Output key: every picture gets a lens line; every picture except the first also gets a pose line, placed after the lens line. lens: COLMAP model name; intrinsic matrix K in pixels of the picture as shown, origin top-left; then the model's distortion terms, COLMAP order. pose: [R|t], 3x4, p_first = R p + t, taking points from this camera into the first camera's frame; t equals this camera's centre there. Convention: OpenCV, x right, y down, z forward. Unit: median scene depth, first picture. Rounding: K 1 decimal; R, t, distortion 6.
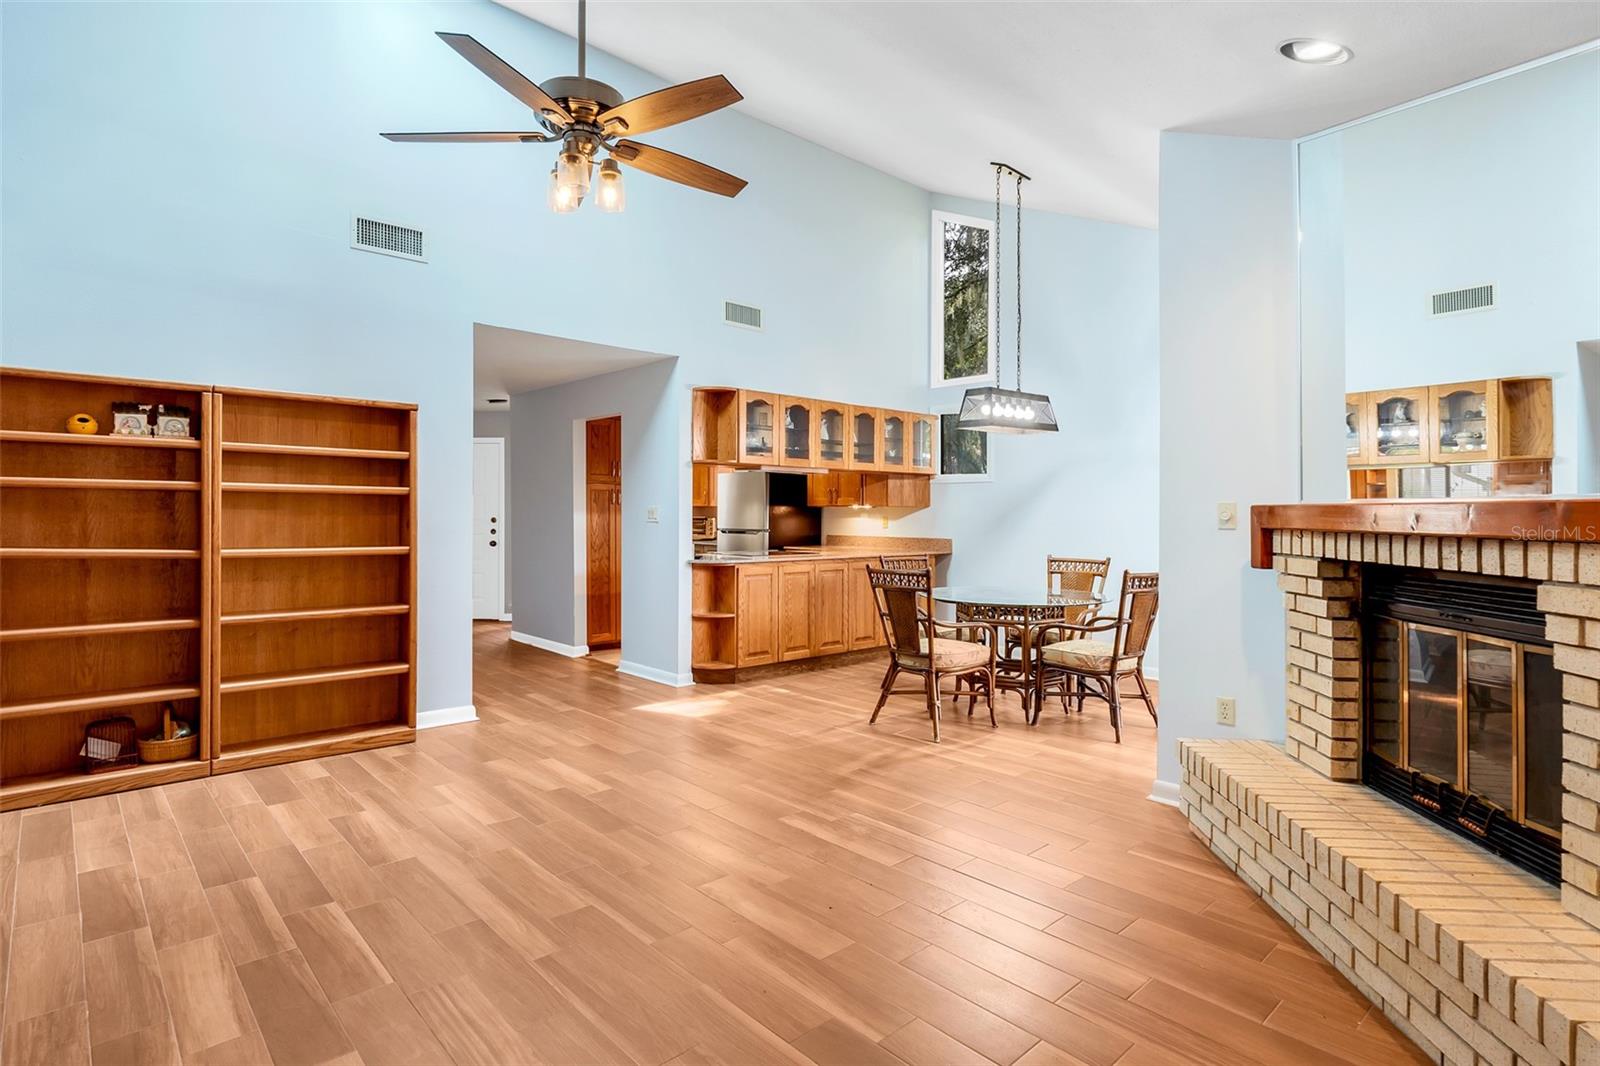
lens RADIAL K [[813.1, 0, 803.2], [0, 813.1, 523.1], [0, 0, 1]] dist [-0.000301, -0.000139]
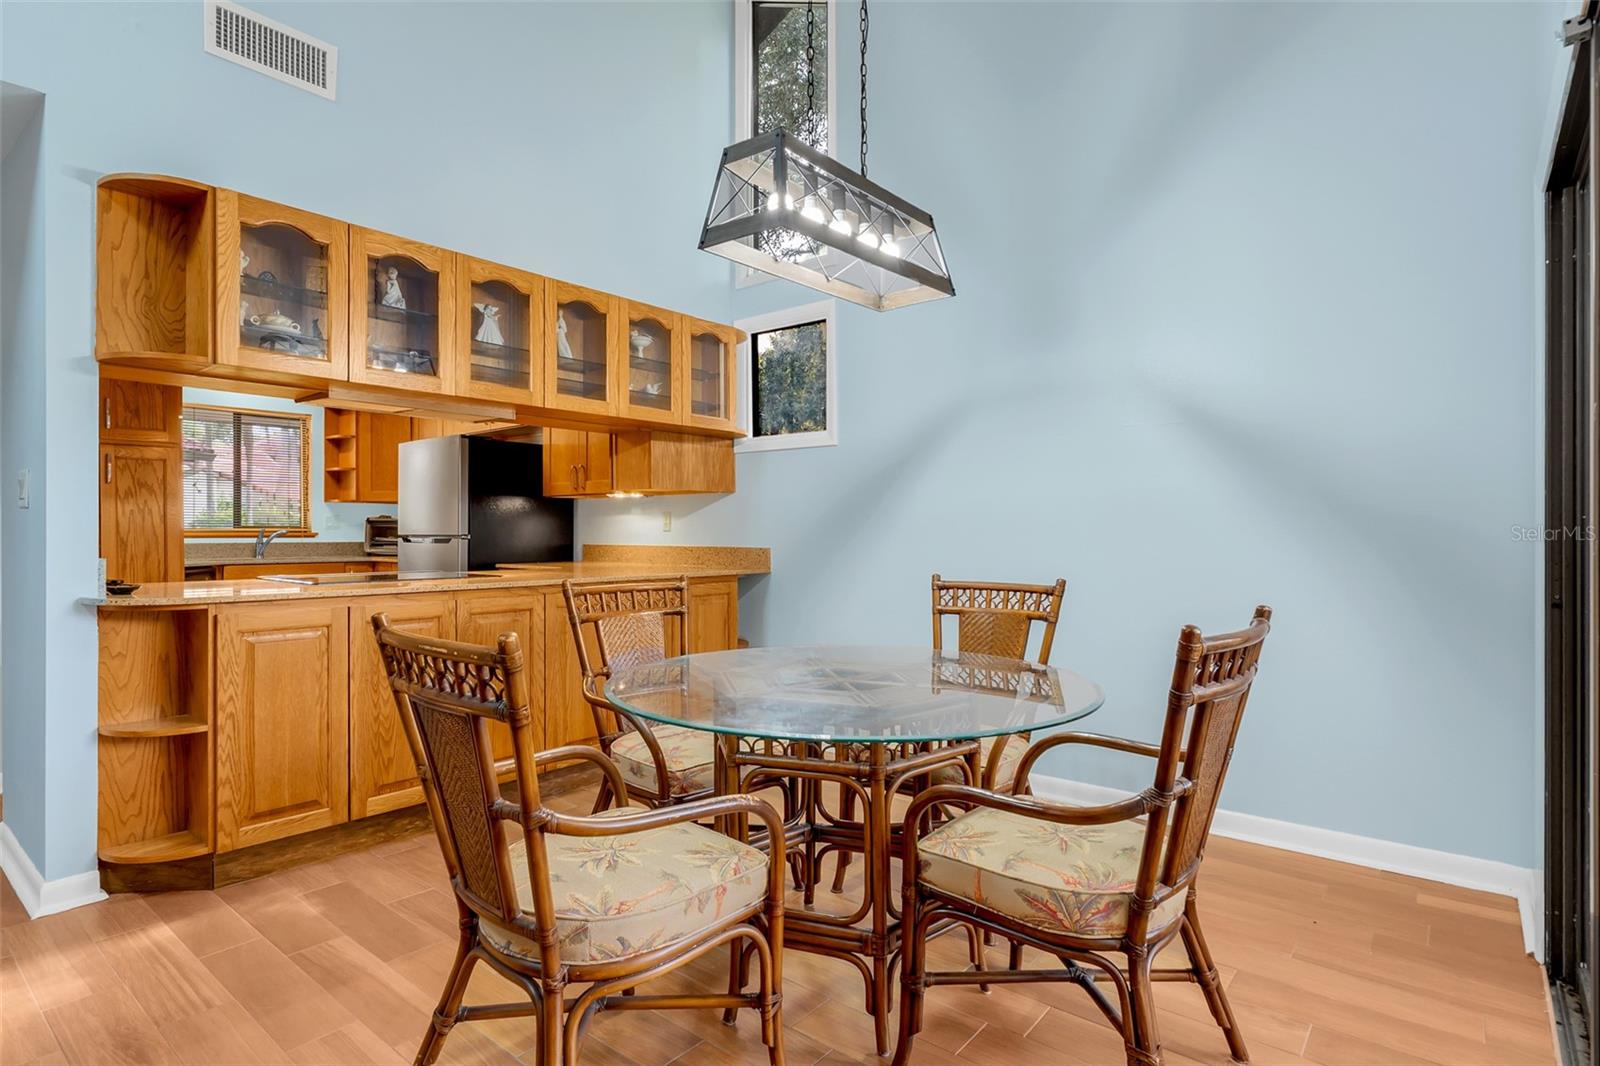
lens RADIAL K [[813.1, 0, 798.3], [0, 813.1, 536.7], [0, 0, 1]] dist [-0.000301, -0.000139]
pose [[0.991465, -0.004685, 0.130286, 0.160756], [0.005335, 0.999975, -0.004639, 0.018175], [-0.130261, 0.005295, 0.991466, 0.538151]]
